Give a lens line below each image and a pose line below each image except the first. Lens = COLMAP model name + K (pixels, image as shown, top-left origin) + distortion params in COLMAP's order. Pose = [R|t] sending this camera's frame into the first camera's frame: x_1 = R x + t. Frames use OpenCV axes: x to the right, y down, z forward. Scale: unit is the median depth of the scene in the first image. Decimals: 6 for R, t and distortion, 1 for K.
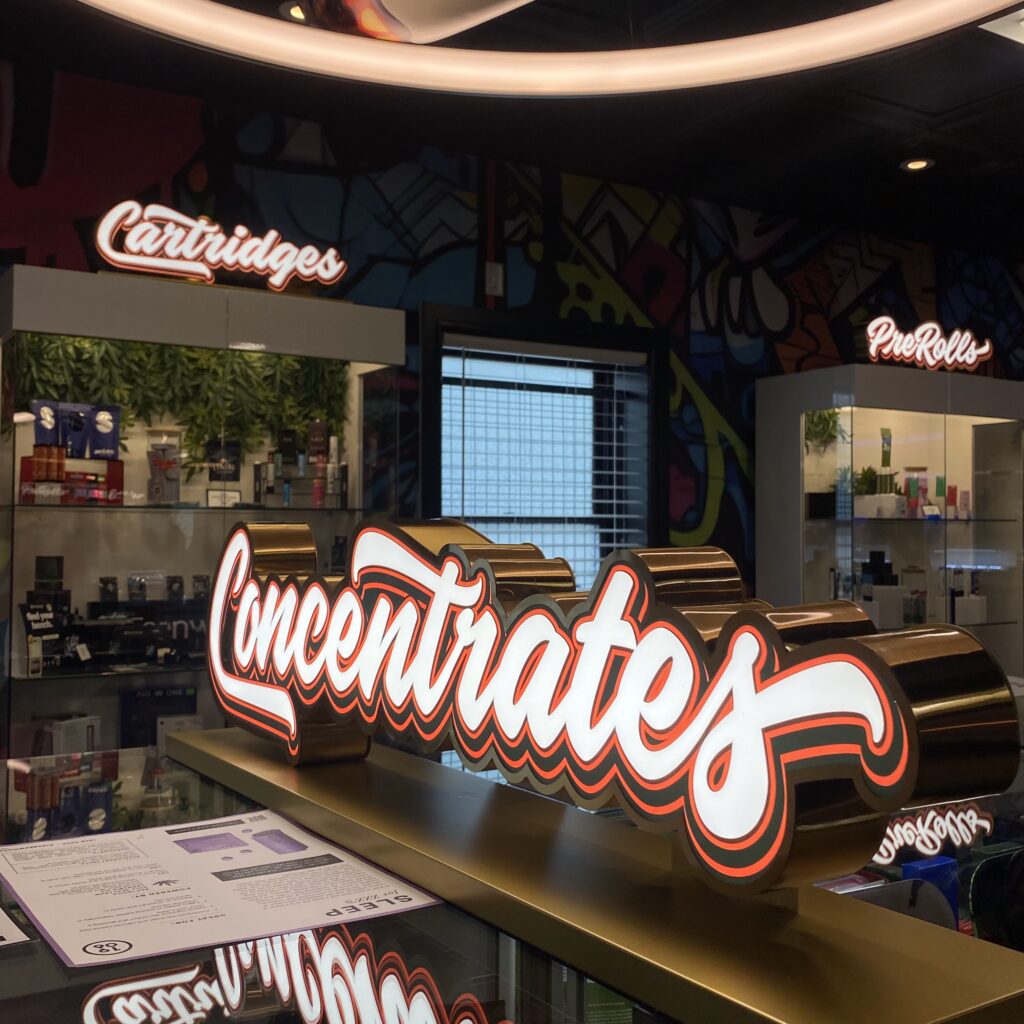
lens RADIAL K [[1189.7, 0, 512.0], [0, 1189.7, 512.0], [0, 0, 1]] dist [0.181759, -0.553749]
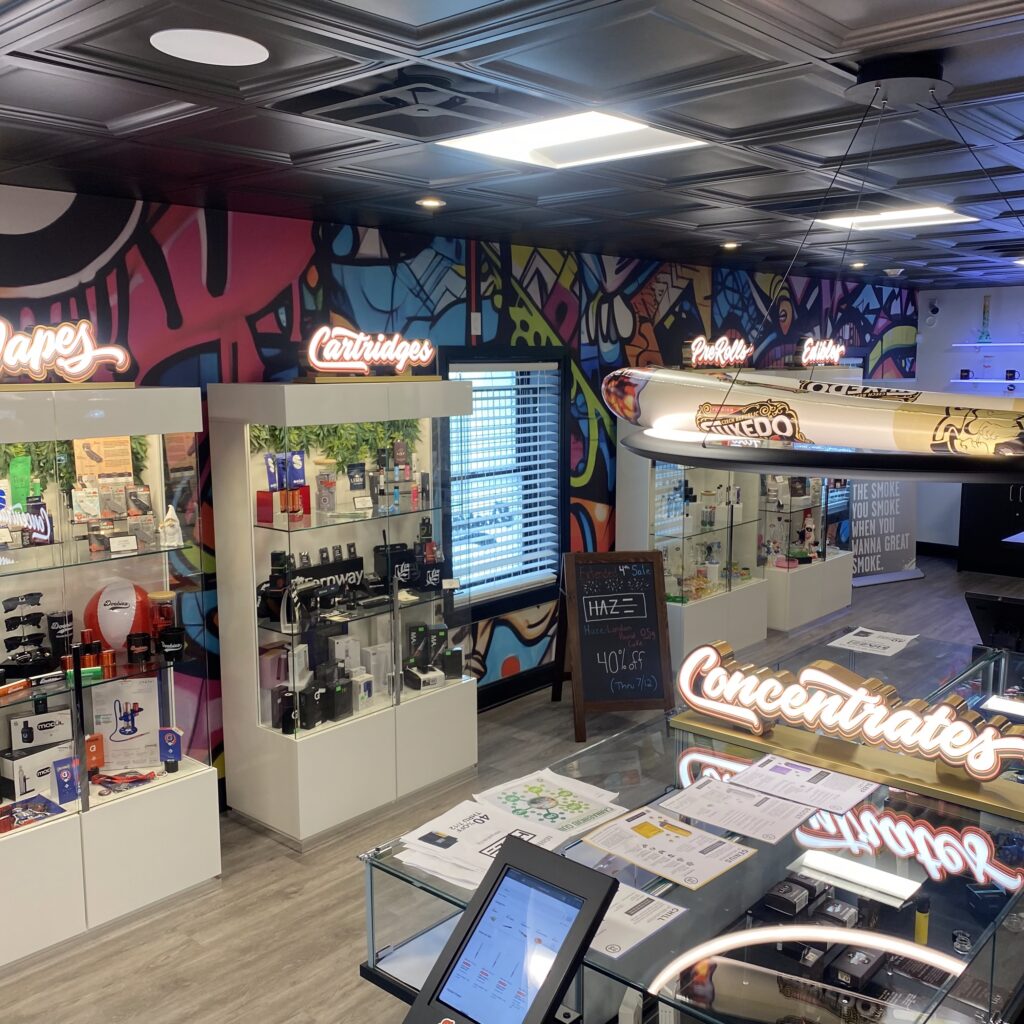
lens RADIAL K [[1041.6, 0, 501.9], [0, 1041.6, 513.7], [0, 0, 1]] dist [0.175212, -0.505907]
pose [[0.962184, -0.047925, 0.268153, -0.330599], [0.001896, 0.985556, 0.169339, -0.174581], [-0.272395, -0.162426, 0.948377, -0.273563]]
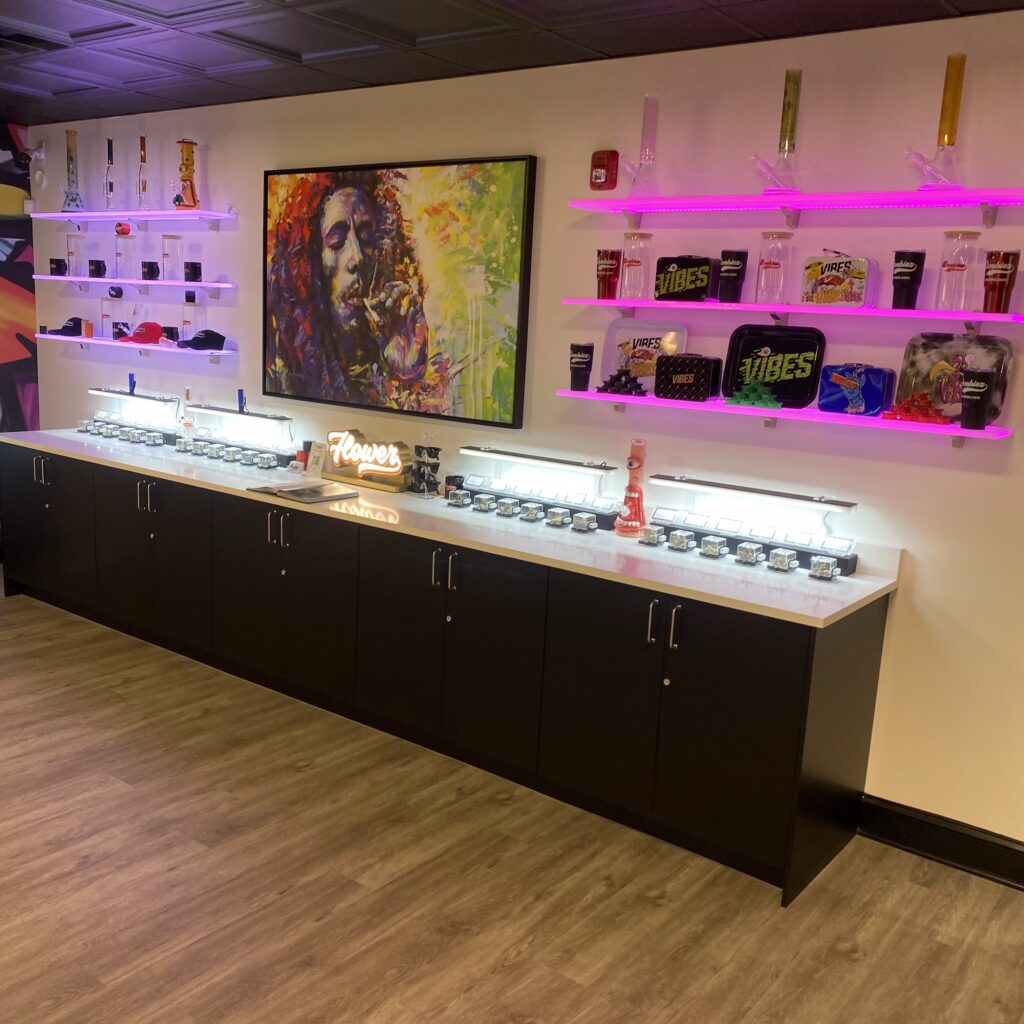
lens RADIAL K [[1045.1, 0, 501.9], [0, 1045.1, 525.0], [0, 0, 1]] dist [0.091796, -0.153990]
pose [[0.942697, -0.018299, 0.333148, 1.267283], [-0.058777, 0.973772, 0.219804, -0.096119], [-0.328432, -0.226790, 0.916896, 0.125968]]
